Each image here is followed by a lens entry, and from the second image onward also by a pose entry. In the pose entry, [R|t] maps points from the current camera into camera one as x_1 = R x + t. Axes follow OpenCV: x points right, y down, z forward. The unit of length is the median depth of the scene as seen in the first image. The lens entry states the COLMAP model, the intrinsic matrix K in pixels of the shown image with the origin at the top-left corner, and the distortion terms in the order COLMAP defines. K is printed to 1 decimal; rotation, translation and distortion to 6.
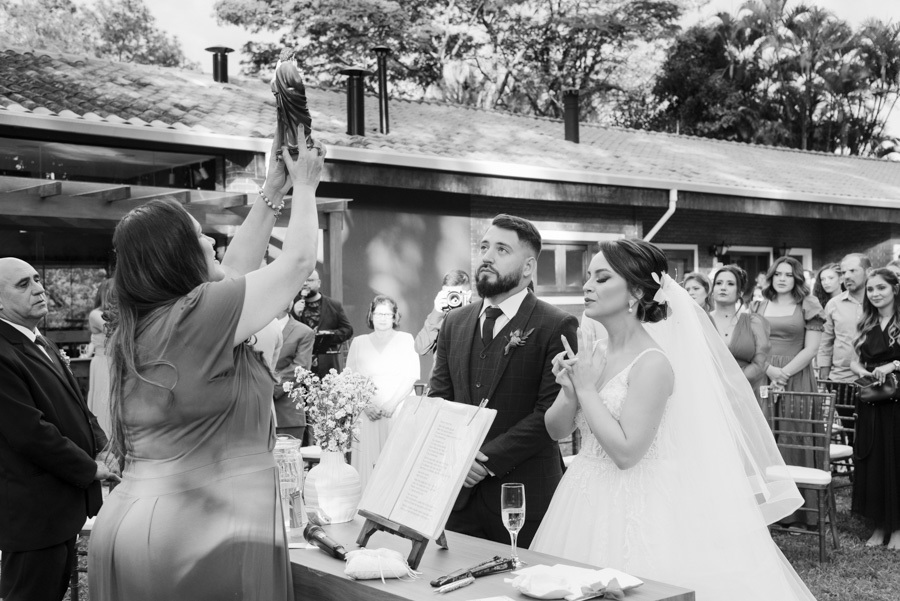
lens RADIAL K [[1087.8, 0, 450.0], [0, 1087.8, 300.5], [0, 0, 1]] dist [0.185523, 0.025332]
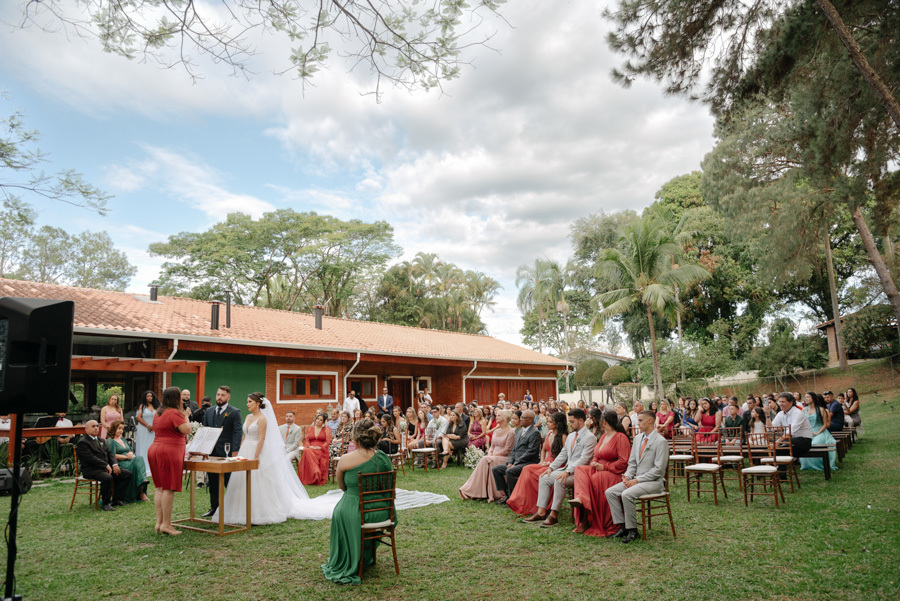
lens RADIAL K [[705.7, 0, 454.9], [0, 705.7, 324.8], [0, 0, 1]] dist [-0.073054, 0.000209]
pose [[0.975136, 0.016976, 0.220958, 0.044460], [0.006145, 0.994607, -0.103534, -0.002902], [-0.221524, 0.102318, 0.969772, -0.292036]]
